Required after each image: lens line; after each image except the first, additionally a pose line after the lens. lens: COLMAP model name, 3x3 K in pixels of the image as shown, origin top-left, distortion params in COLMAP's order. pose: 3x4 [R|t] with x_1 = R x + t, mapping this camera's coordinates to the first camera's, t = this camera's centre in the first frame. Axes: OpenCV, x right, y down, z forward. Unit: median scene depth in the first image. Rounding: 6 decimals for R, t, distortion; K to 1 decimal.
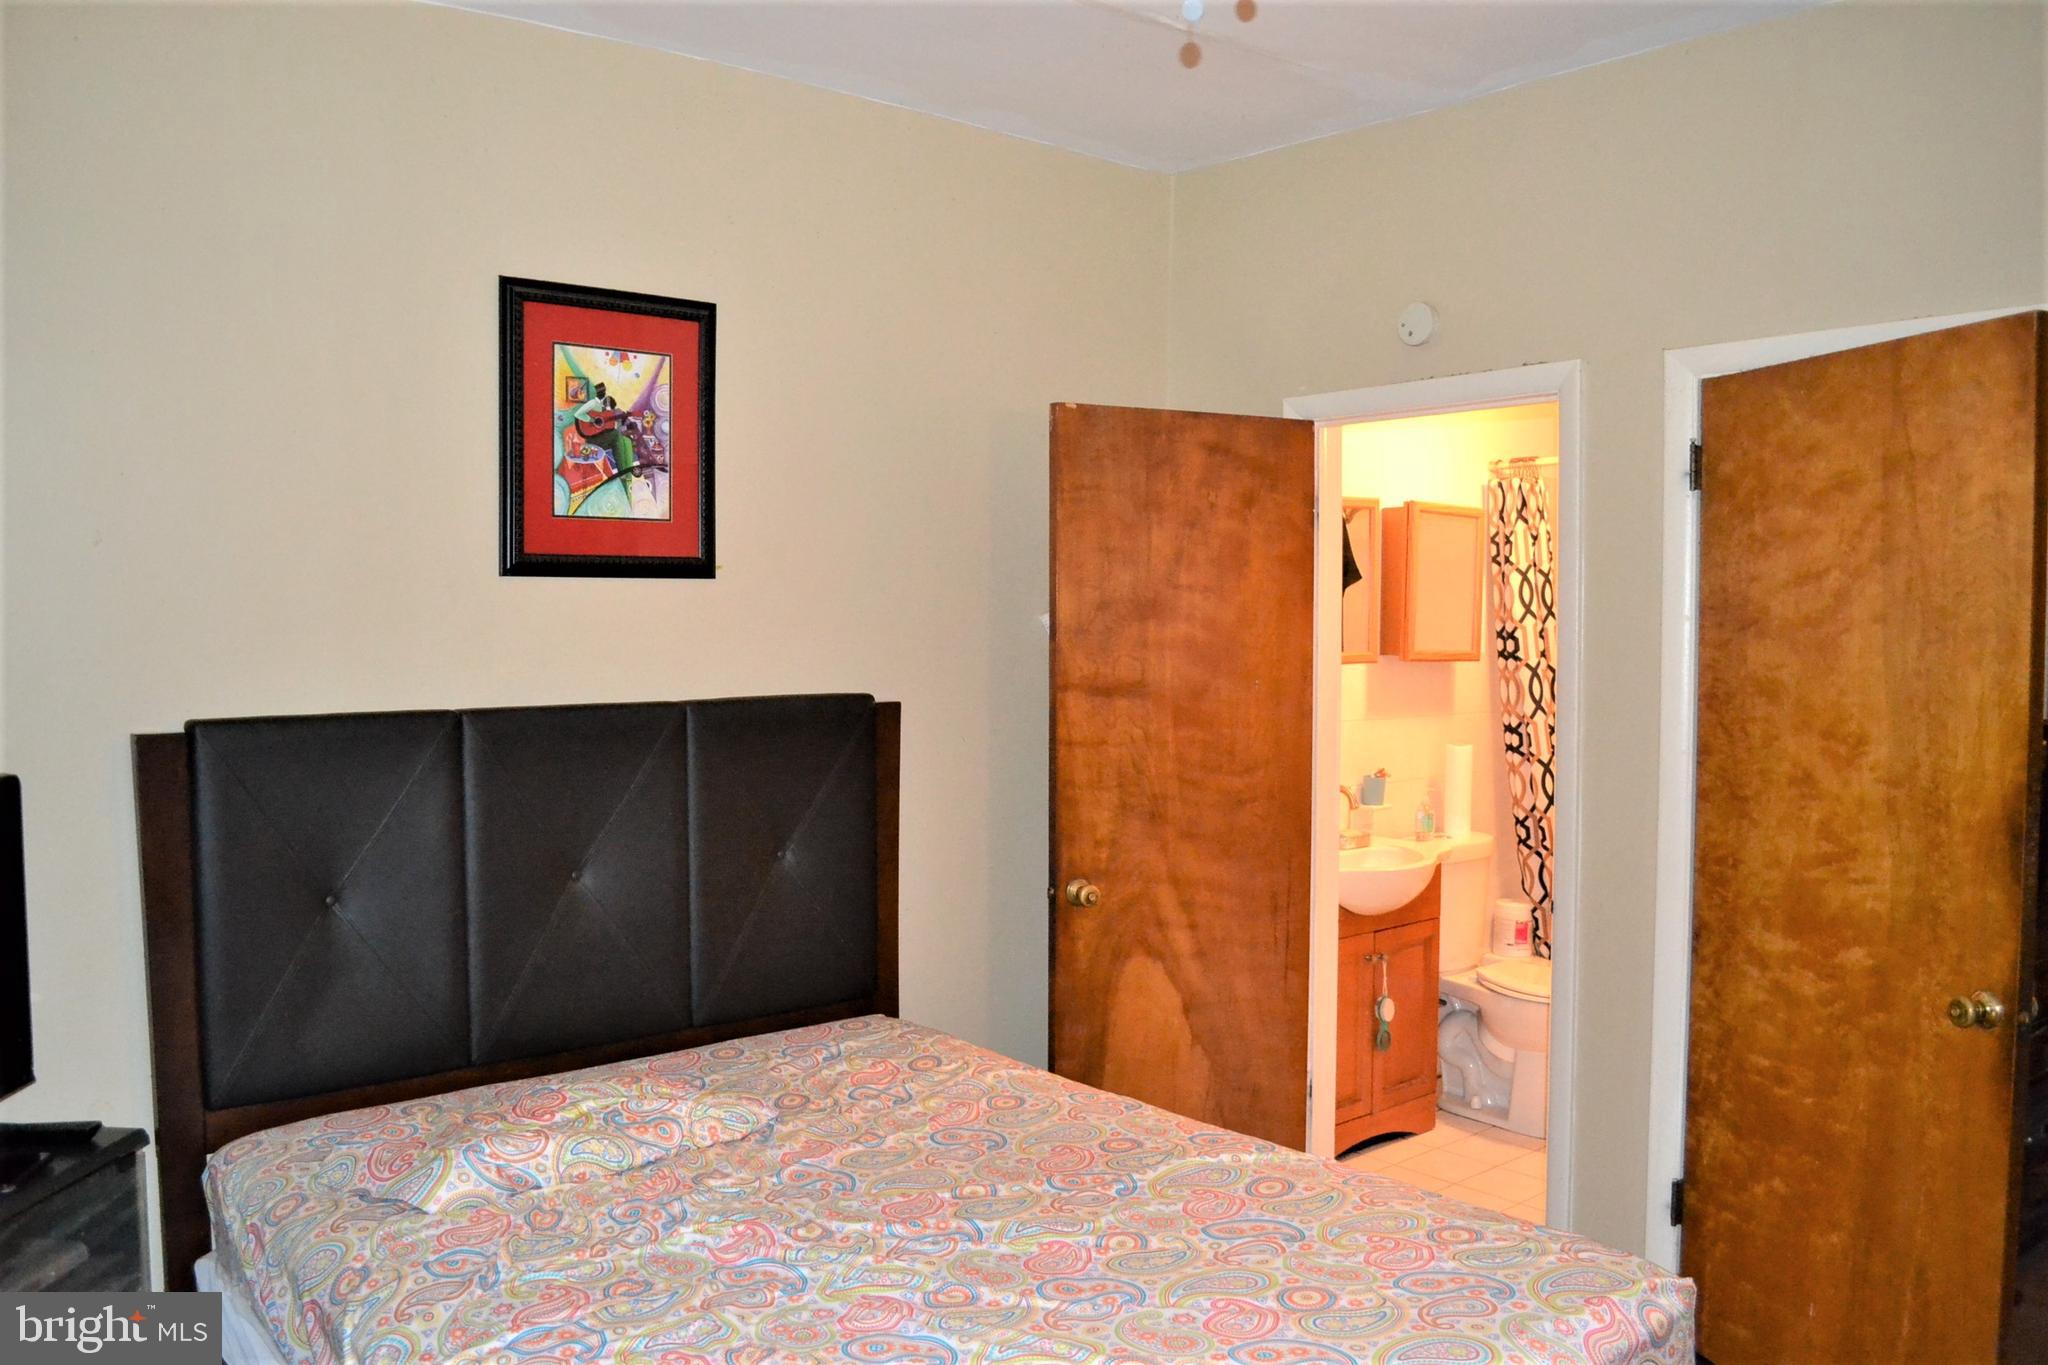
lens RADIAL K [[1615.0, 0, 1024.1], [0, 1615.0, 688.9], [0, 0, 1]] dist [-0.076364, 0.008049]
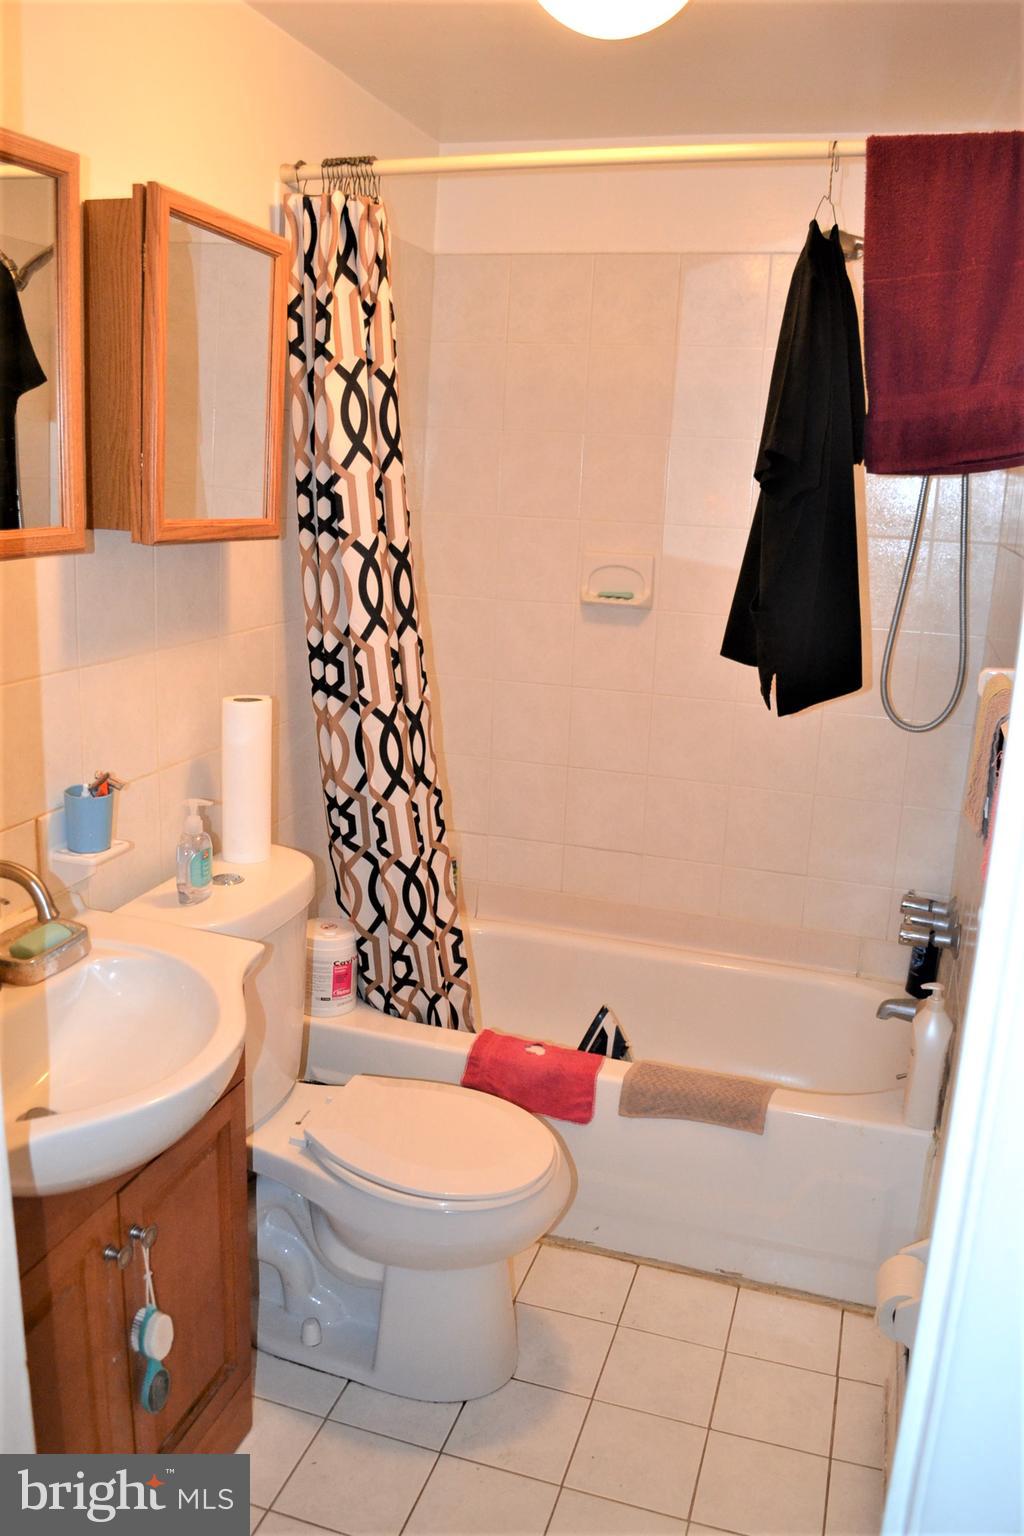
lens RADIAL K [[1211.3, 0, 511.5], [0, 1211.3, 768.8], [0, 0, 1]] dist [-0.076364, 0.008049]
pose [[0.845693, -0.091529, 0.525762, 0.129465], [-0.020179, 0.978994, 0.202890, -0.024785], [-0.533288, -0.182192, 0.826081, 0.603642]]
